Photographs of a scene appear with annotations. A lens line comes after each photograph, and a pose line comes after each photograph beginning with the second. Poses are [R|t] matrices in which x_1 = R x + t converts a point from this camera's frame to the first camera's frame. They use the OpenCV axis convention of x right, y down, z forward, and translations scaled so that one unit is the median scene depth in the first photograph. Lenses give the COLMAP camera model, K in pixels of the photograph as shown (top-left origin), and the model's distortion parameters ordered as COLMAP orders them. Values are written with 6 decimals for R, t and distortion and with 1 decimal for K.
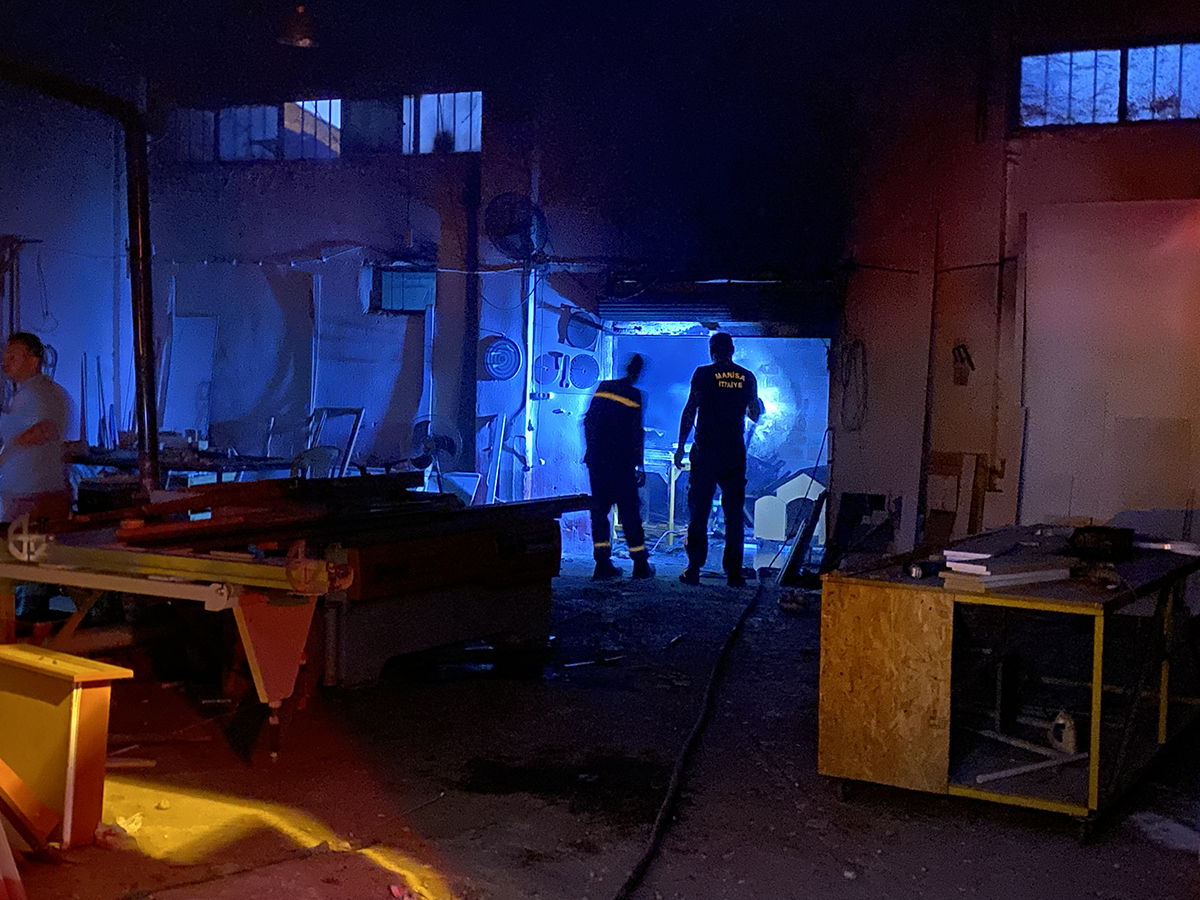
lens RADIAL K [[1677.2, 0, 600.0], [0, 1677.2, 450.0], [0, 0, 1]] dist [0.022563, 0.046320]
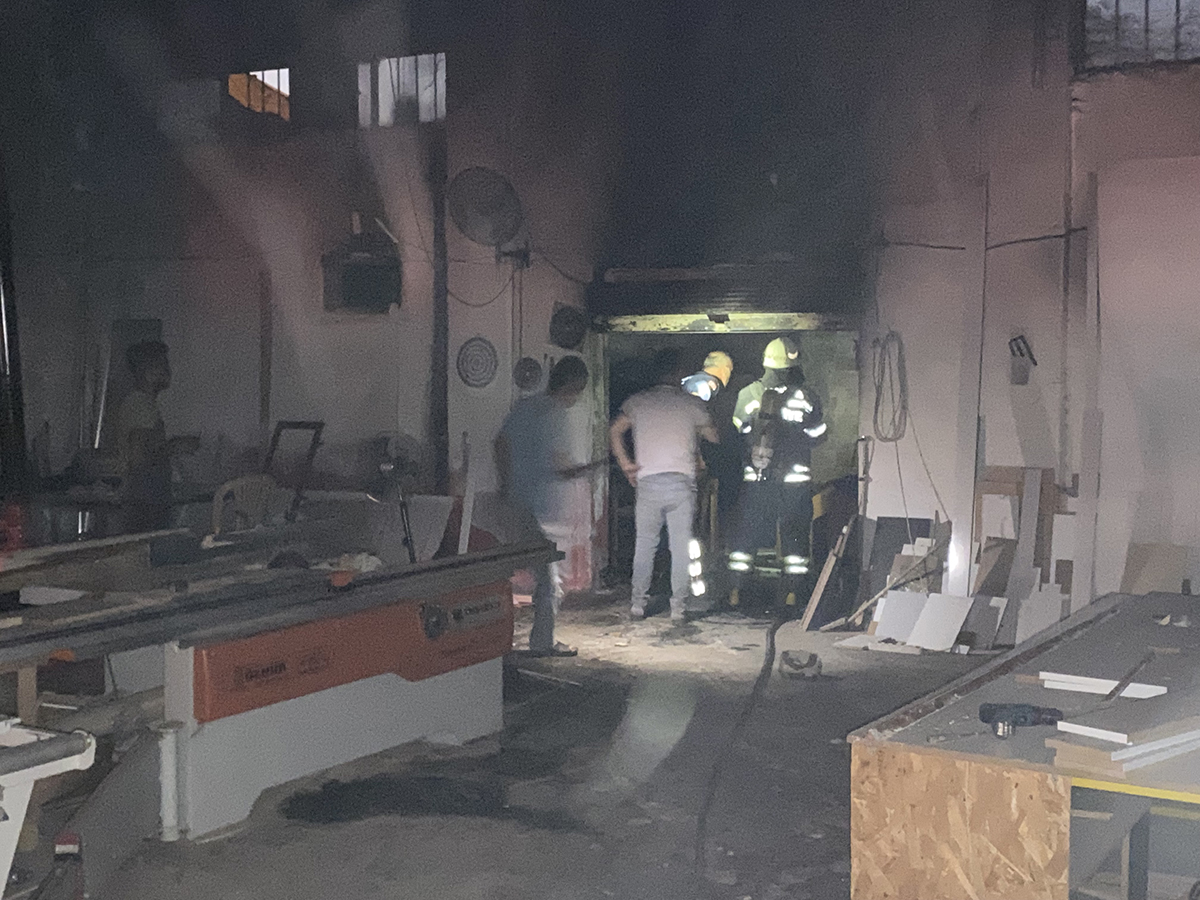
lens RADIAL K [[1655.6, 0, 600.0], [0, 1655.6, 450.0], [0, 0, 1]] dist [-0.004990, -0.009447]
pose [[0.999481, -0.023379, -0.022155, 0.026641], [0.023566, 0.999689, 0.008199, -0.018175], [0.021957, -0.008717, 0.999721, 0.185959]]
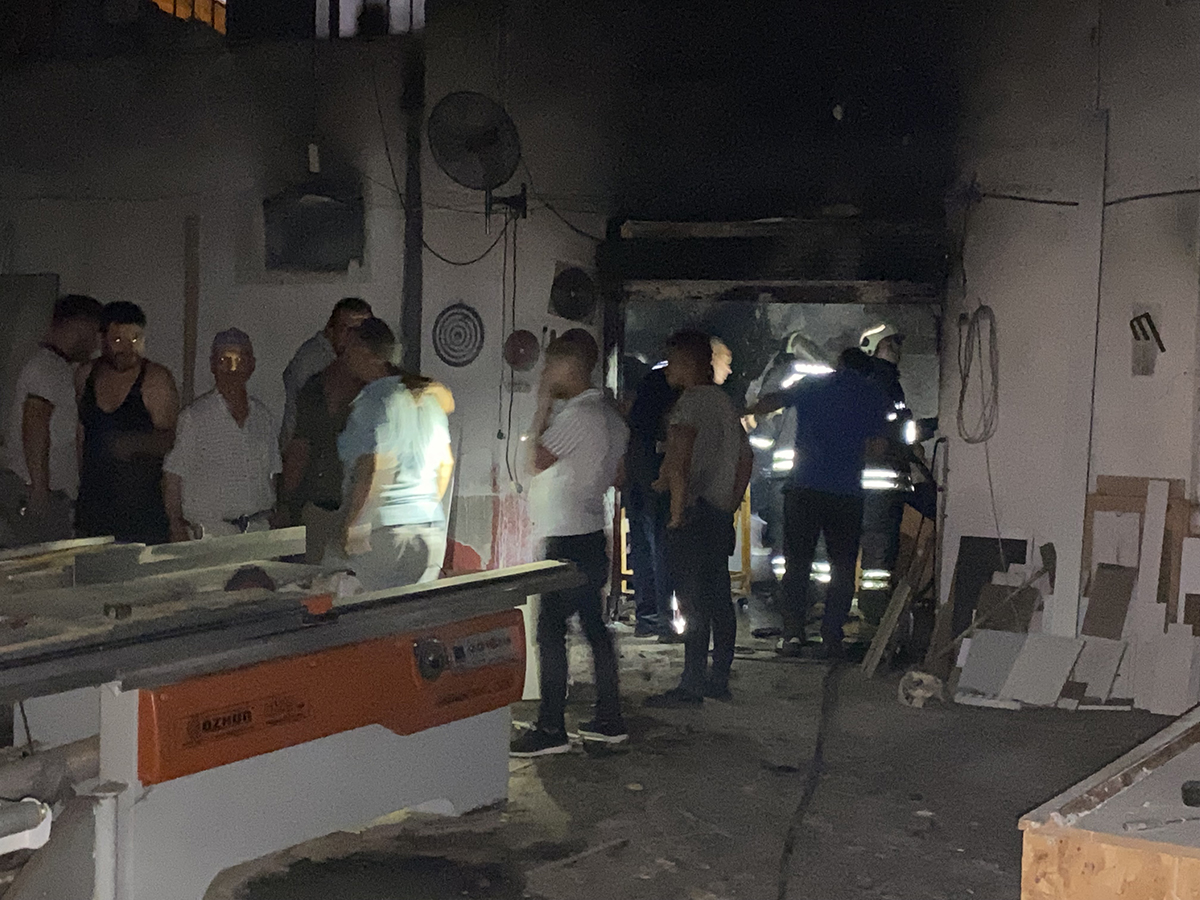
lens RADIAL K [[2042.5, 0, 600.0], [0, 2042.5, 450.0], [0, 0, 1]] dist [0.010662, -0.057687]
pose [[0.999938, -0.005859, -0.009438, 0.008934], [0.005954, 0.999932, 0.010032, -0.018524], [0.009379, -0.010088, 0.999905, 0.196180]]
